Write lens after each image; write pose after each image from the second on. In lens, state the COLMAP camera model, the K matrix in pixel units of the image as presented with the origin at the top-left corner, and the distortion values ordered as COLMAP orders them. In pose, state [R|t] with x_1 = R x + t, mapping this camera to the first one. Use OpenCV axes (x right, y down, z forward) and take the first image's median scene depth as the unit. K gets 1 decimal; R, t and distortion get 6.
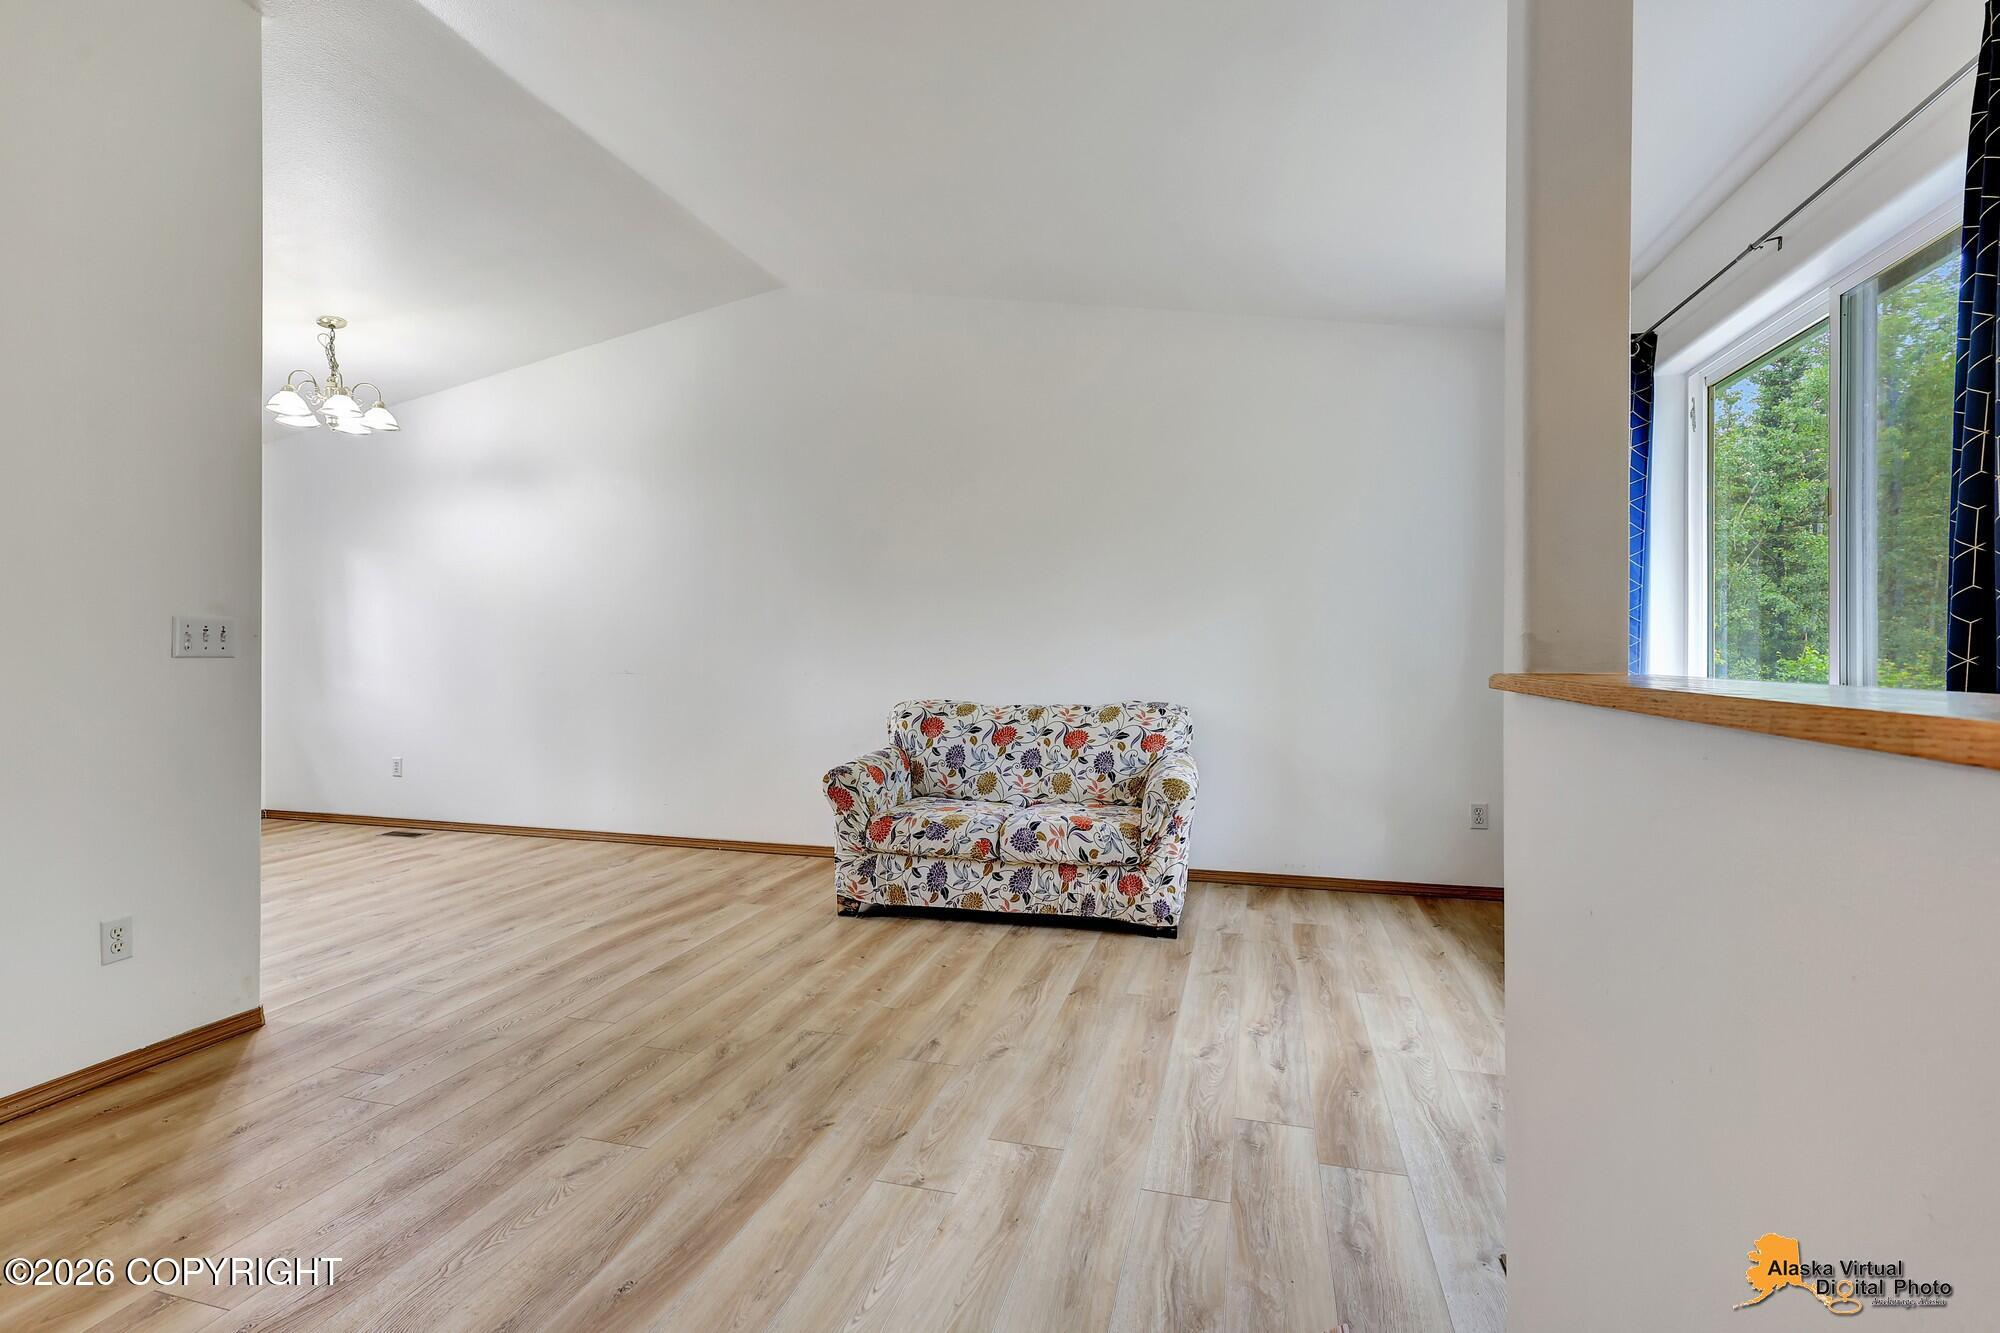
lens RADIAL K [[924.6, 0, 999.9], [0, 924.6, 669.3], [0, 0, 1]] dist [-0.000169, -0.001061]
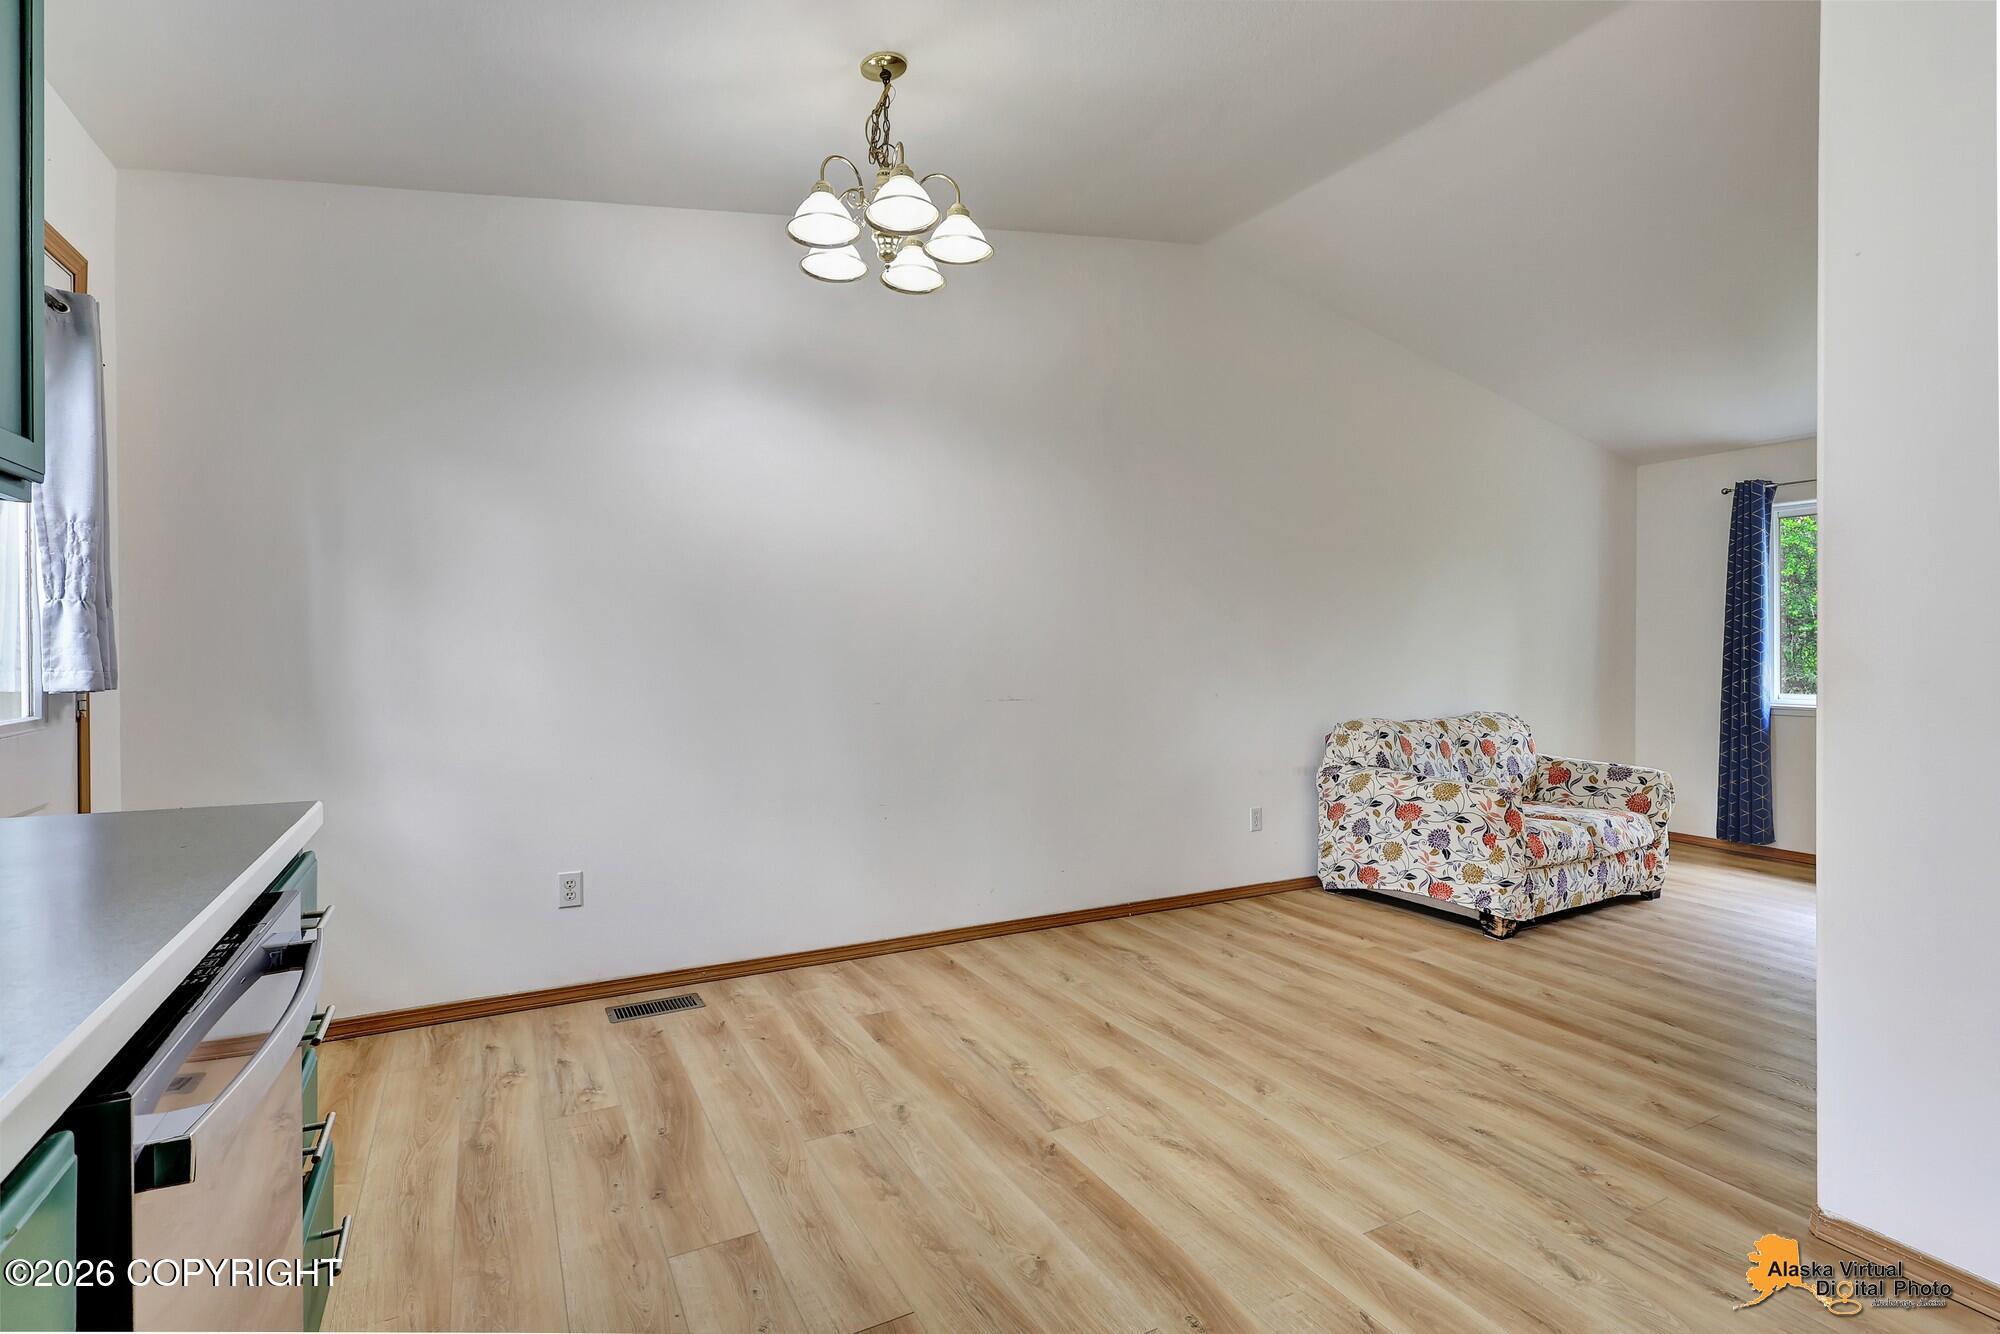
lens RADIAL K [[924.6, 0, 979.2], [0, 924.6, 661.8], [0, 0, 1]] dist [-0.000169, -0.001061]
pose [[0.717437, 0.002812, 0.696617, -1.328828], [0.004126, 0.999957, -0.008286, -0.025841], [-0.696611, 0.008819, 0.717395, 0.715816]]
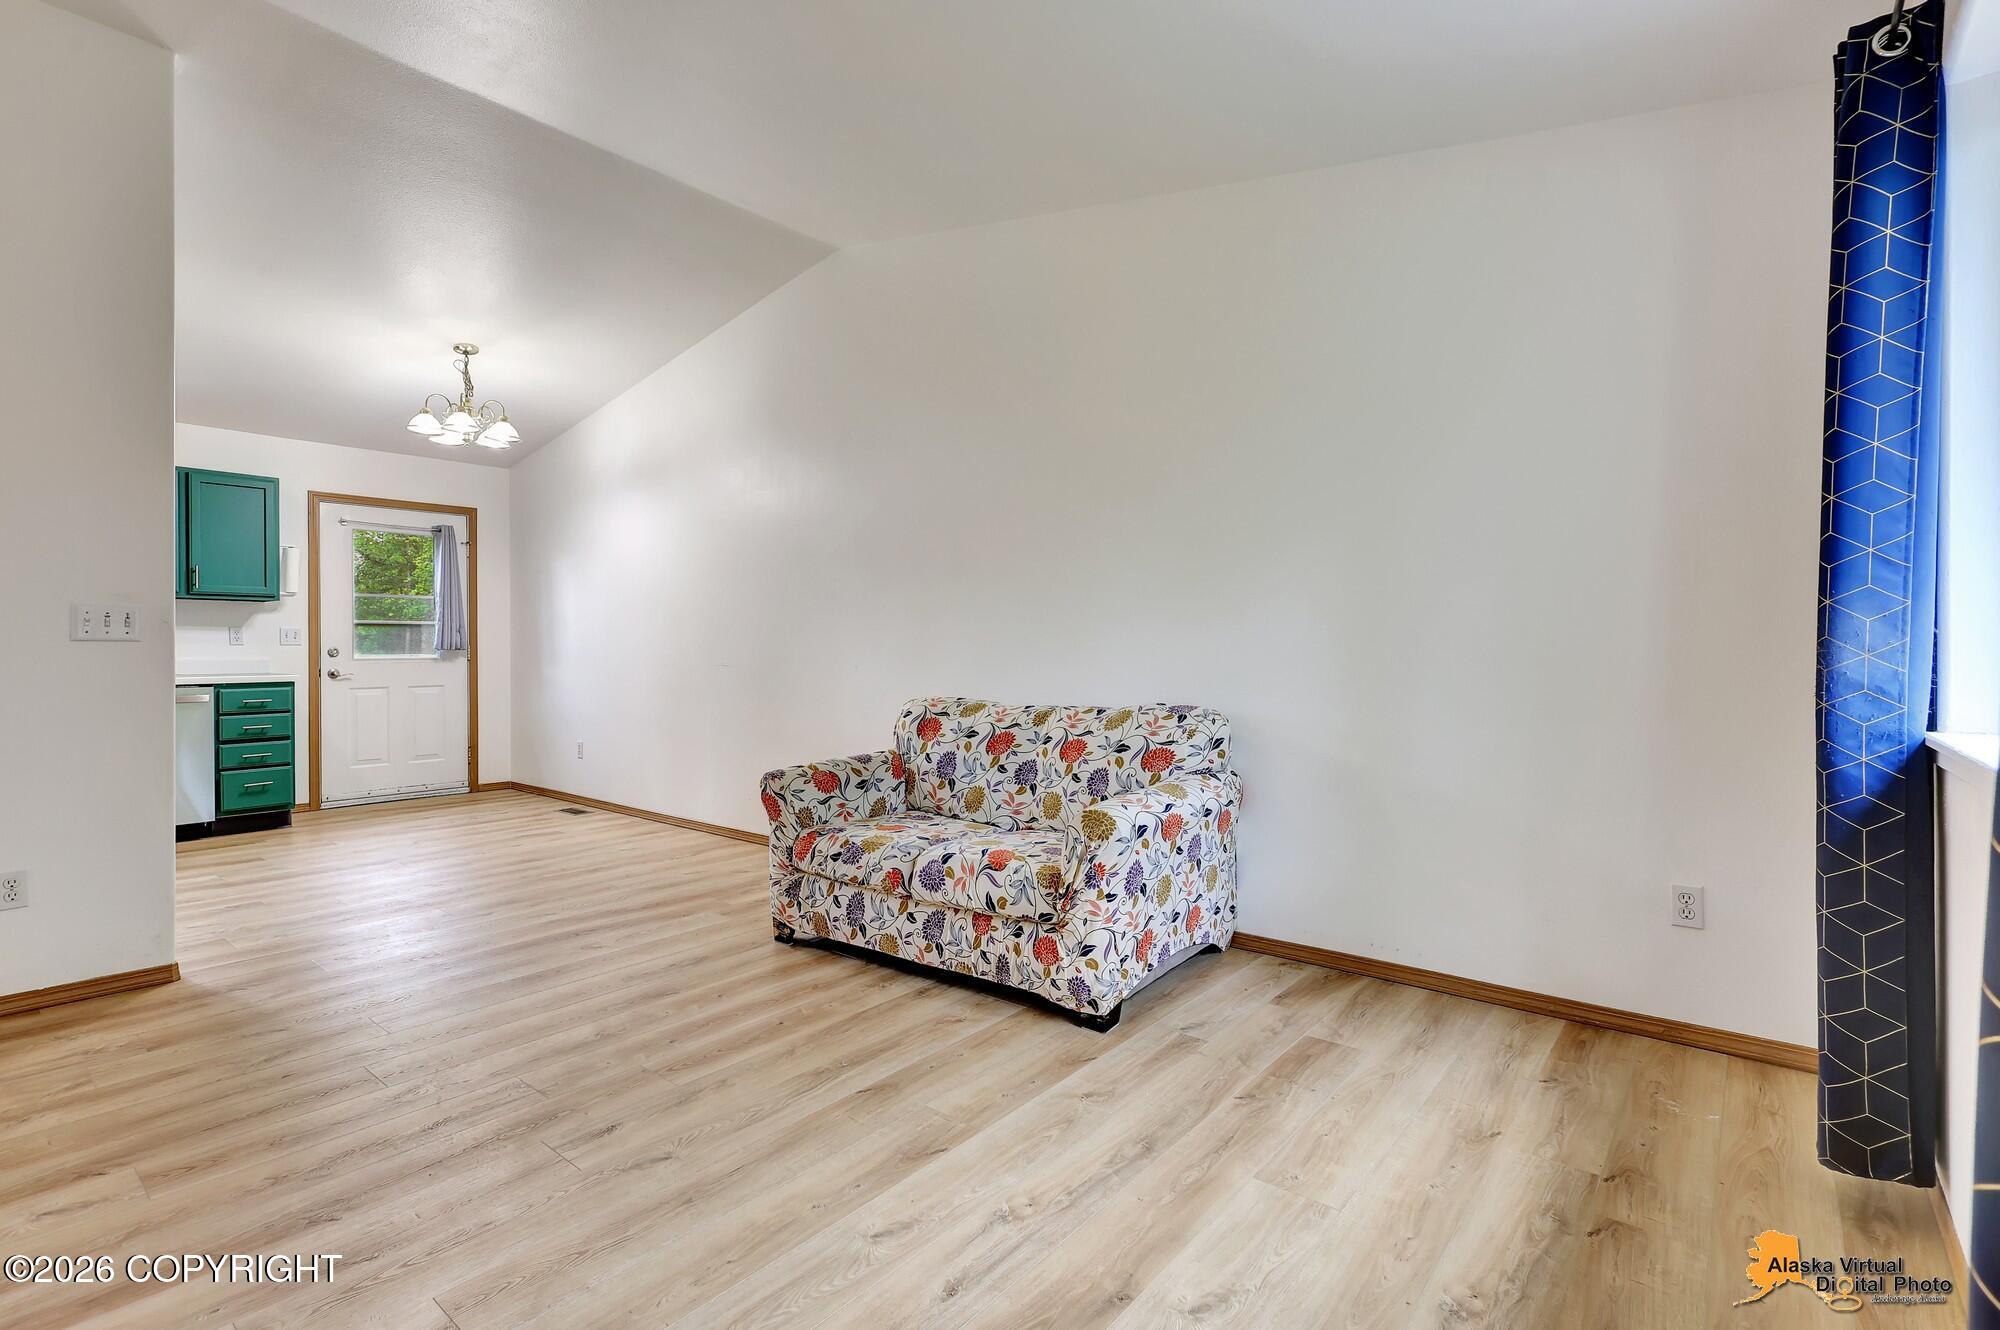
lens RADIAL K [[924.6, 0, 1003.0], [0, 924.6, 661.3], [0, 0, 1]] dist [-0.000169, -0.001061]
pose [[0.915146, 0.003959, -0.403103, 0.395414], [-0.008492, 0.999919, -0.009459, 0.009099], [0.403033, 0.012080, 0.915106, 0.297996]]
